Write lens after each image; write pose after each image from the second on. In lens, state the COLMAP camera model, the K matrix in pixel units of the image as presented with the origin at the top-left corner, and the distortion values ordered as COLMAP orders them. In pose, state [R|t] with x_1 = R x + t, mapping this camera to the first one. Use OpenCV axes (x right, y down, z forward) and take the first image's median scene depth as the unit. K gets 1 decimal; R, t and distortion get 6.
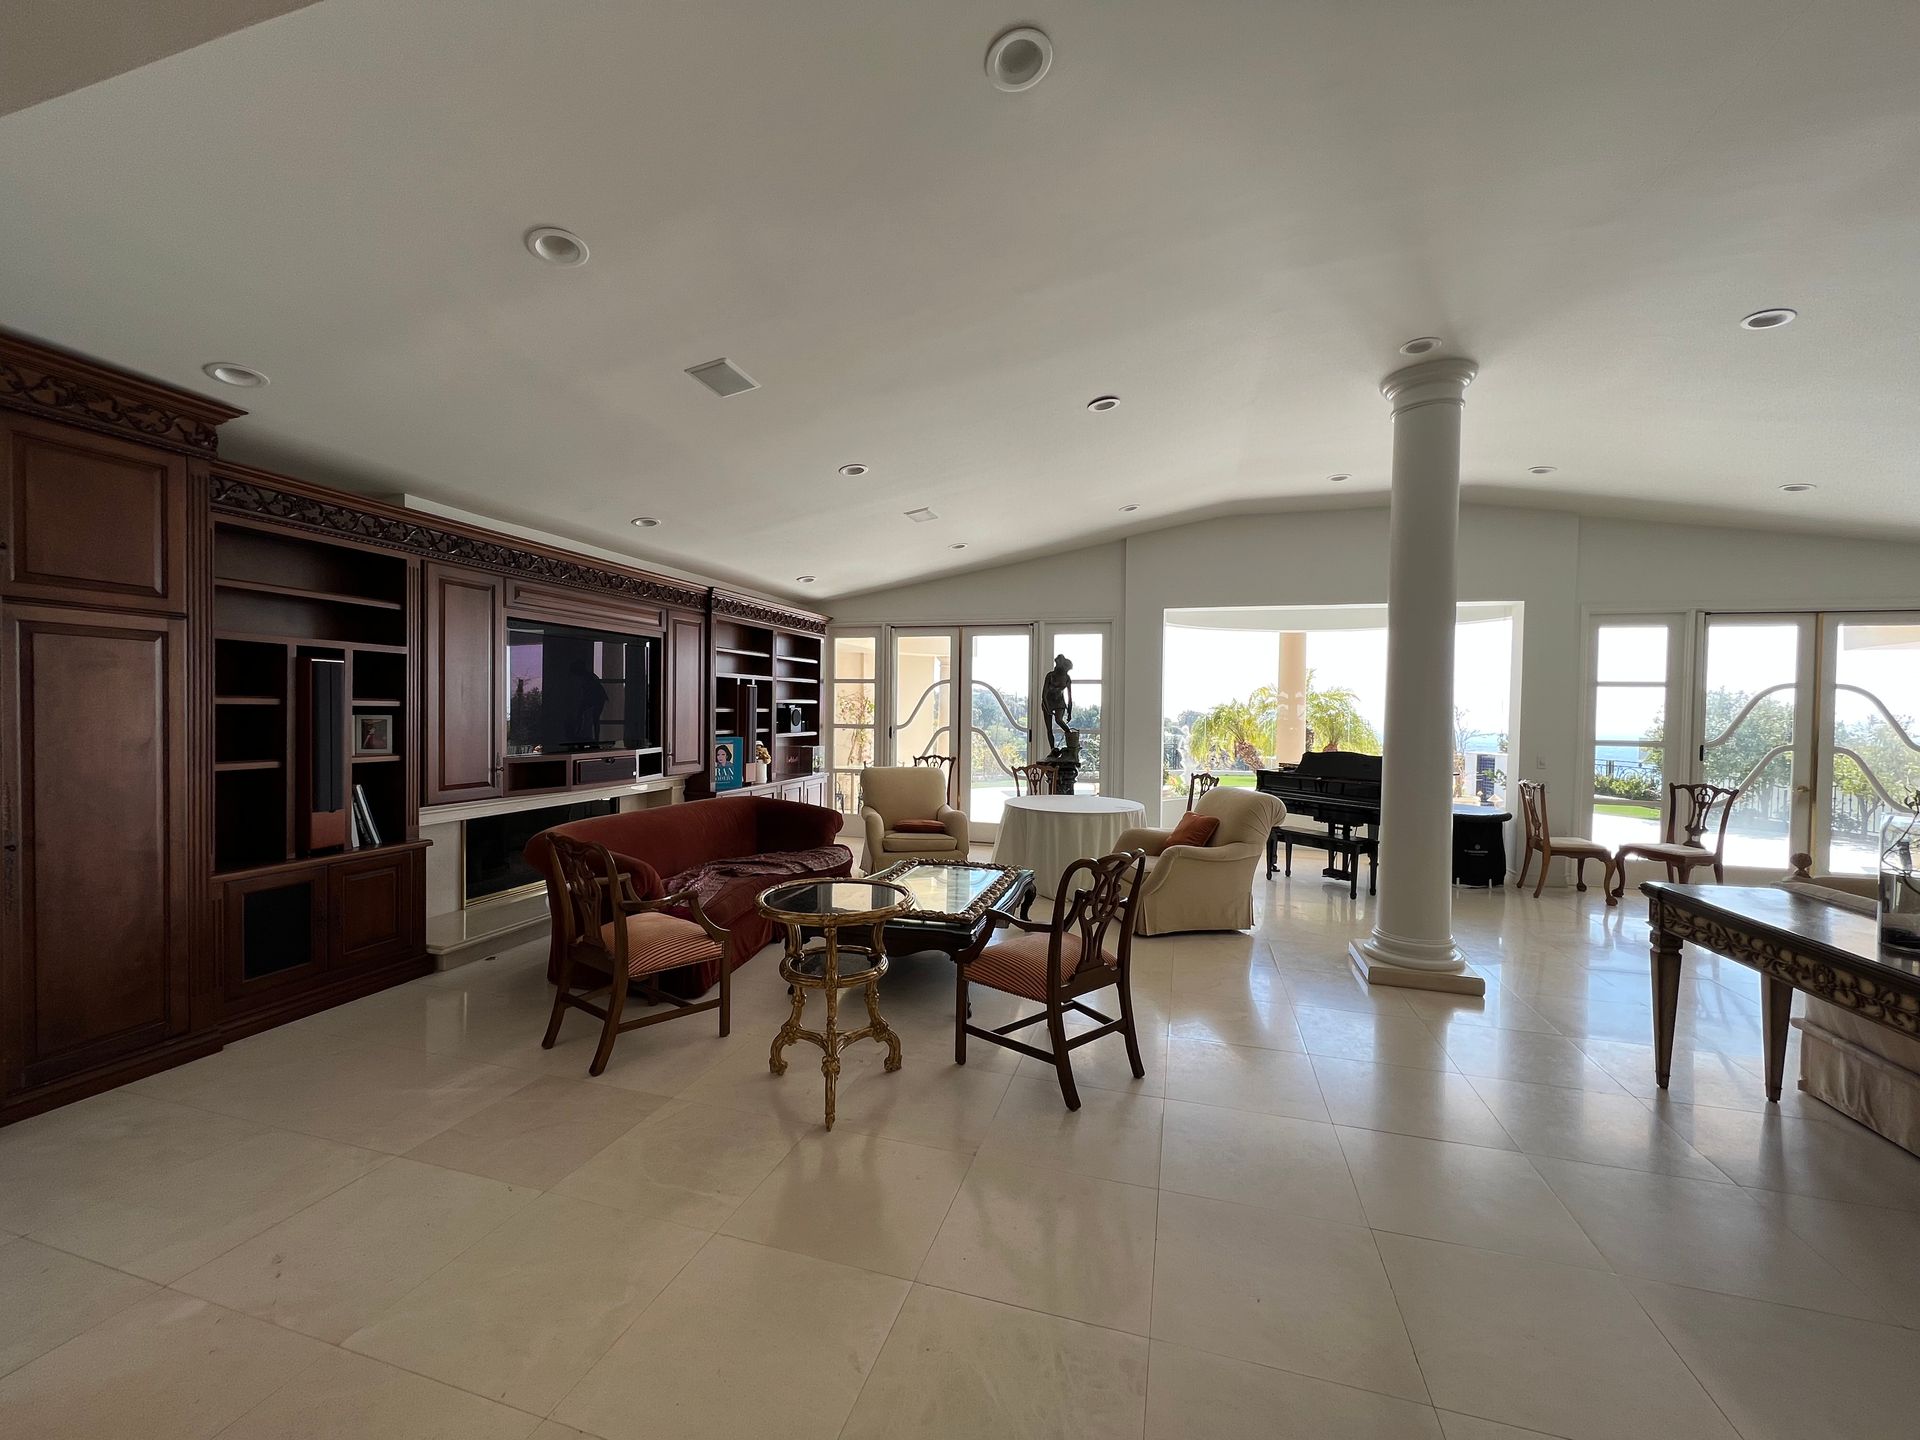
lens RADIAL K [[763.7, 0, 961.5], [0, 763.7, 722.8], [0, 0, 1]] dist [-0.000937, 0.000395]
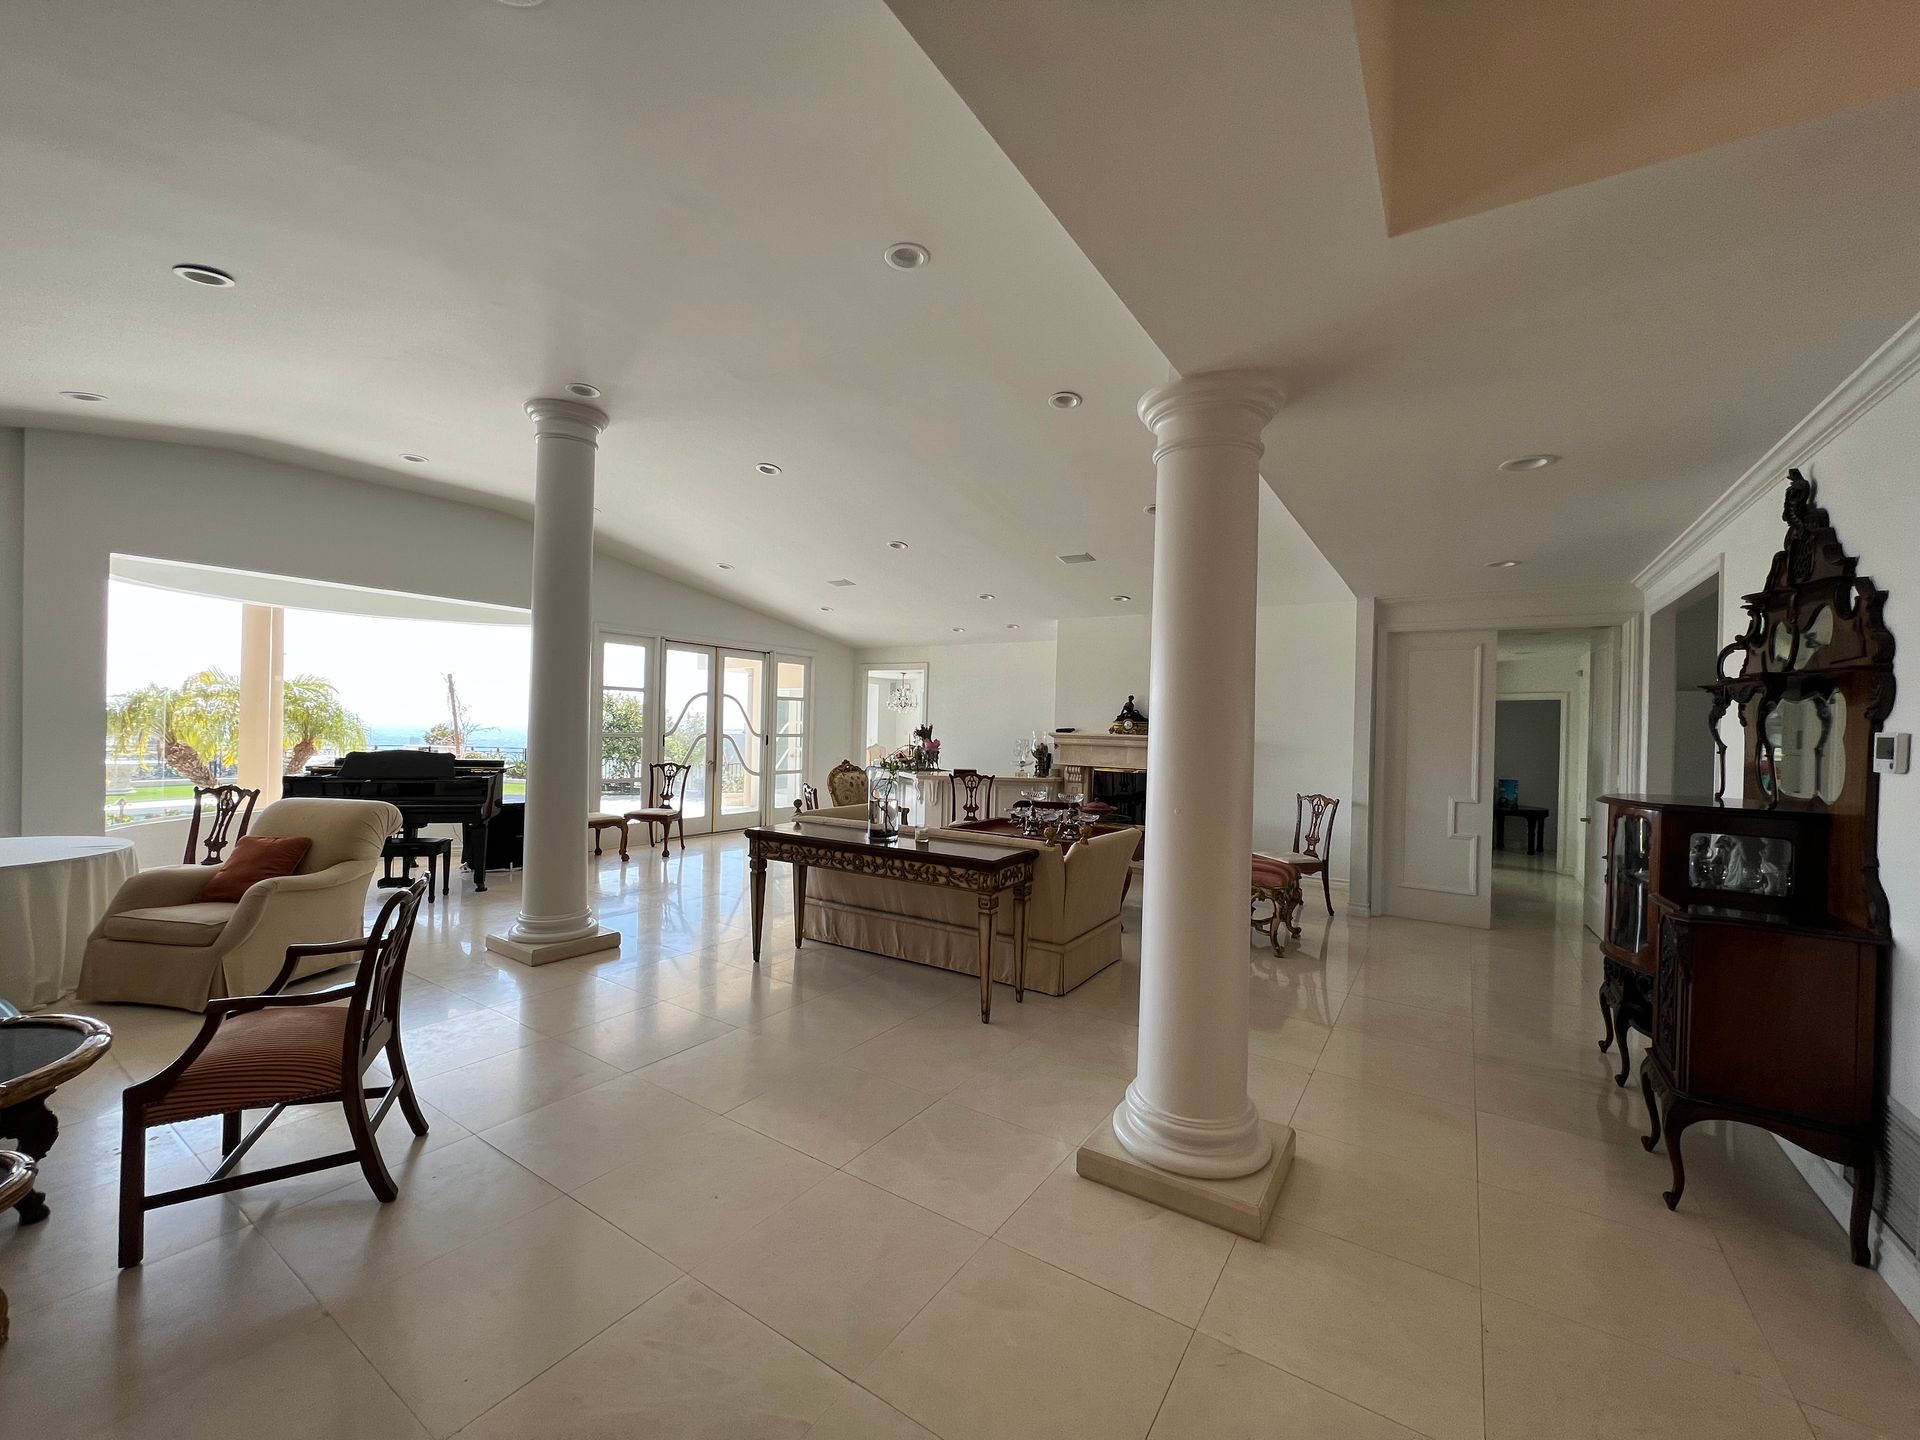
lens RADIAL K [[763.6, 0, 956.7], [0, 763.6, 713.7], [0, 0, 1]] dist [0.000088, 0.000209]
pose [[0.295846, 0.006052, 0.955216, -0.296521], [-0.004909, 0.999976, -0.004815, -0.008120], [-0.955223, -0.003265, 0.295869, 0.120254]]
